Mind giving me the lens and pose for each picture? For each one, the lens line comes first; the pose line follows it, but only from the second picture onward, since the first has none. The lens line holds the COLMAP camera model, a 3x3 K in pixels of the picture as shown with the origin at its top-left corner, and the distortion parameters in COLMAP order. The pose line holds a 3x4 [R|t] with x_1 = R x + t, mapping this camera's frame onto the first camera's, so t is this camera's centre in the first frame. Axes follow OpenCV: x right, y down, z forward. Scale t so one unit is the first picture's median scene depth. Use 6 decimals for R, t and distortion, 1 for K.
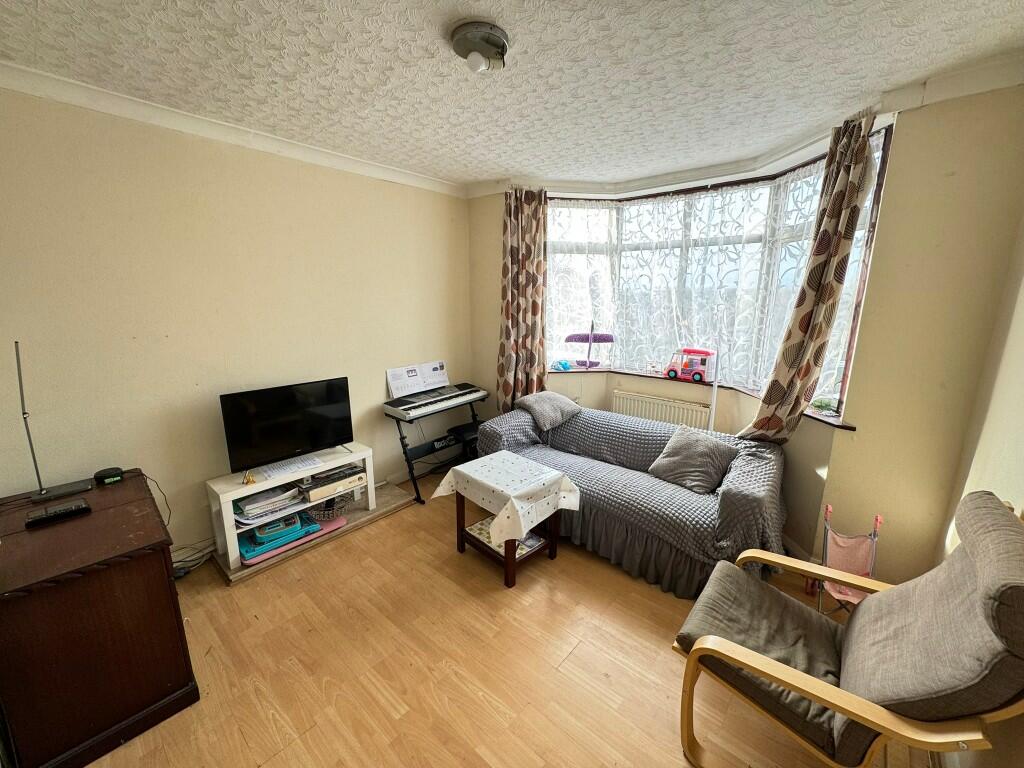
lens RADIAL K [[407.9, 0, 511.2], [0, 407.9, 384.7], [0, 0, 1]] dist [-0.001085, -0.000012]
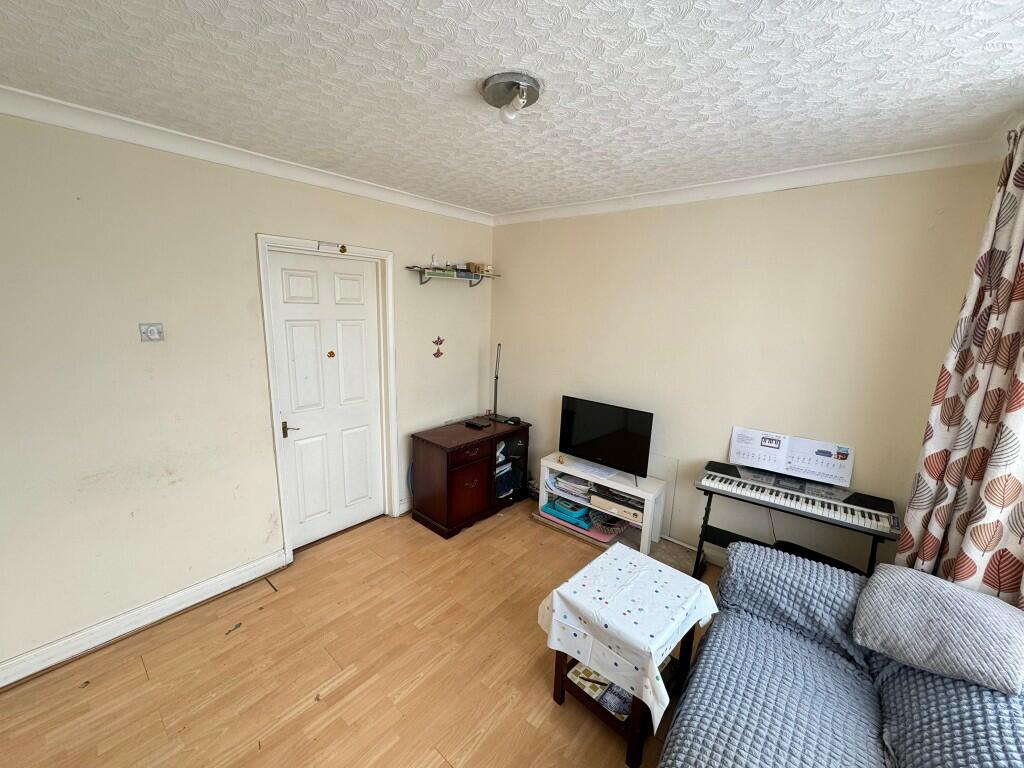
lens RADIAL K [[407.9, 0, 511.2], [0, 407.9, 384.7], [0, 0, 1]] dist [-0.001085, -0.000012]
pose [[0.017173, 0.189801, -0.981672, 0.714556], [-0.242142, 0.953380, 0.180095, -0.235239], [0.970089, 0.234611, 0.062331, 0.768799]]
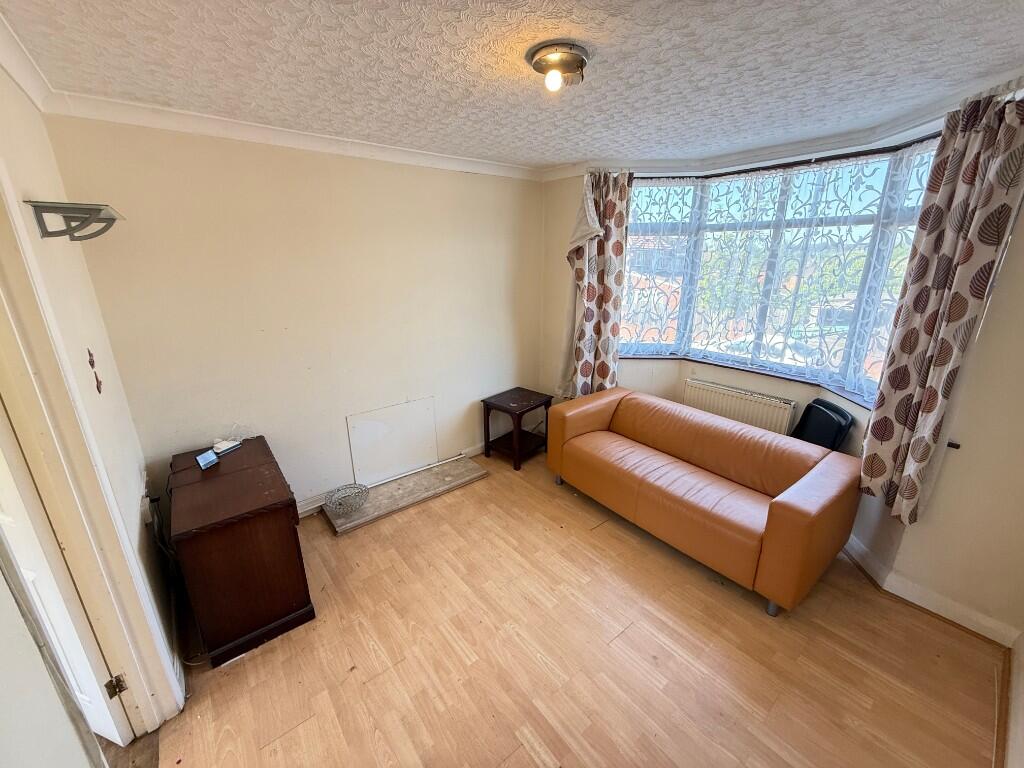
lens RADIAL K [[409.7, 0, 508.7], [0, 409.7, 383.0], [0, 0, 1]] dist [0.002553, -0.000500]
pose [[0.983353, 0.043018, -0.176540, 0.010761], [-0.026985, 0.995372, 0.092232, -0.091634], [0.179691, -0.085933, 0.979963, -0.069777]]
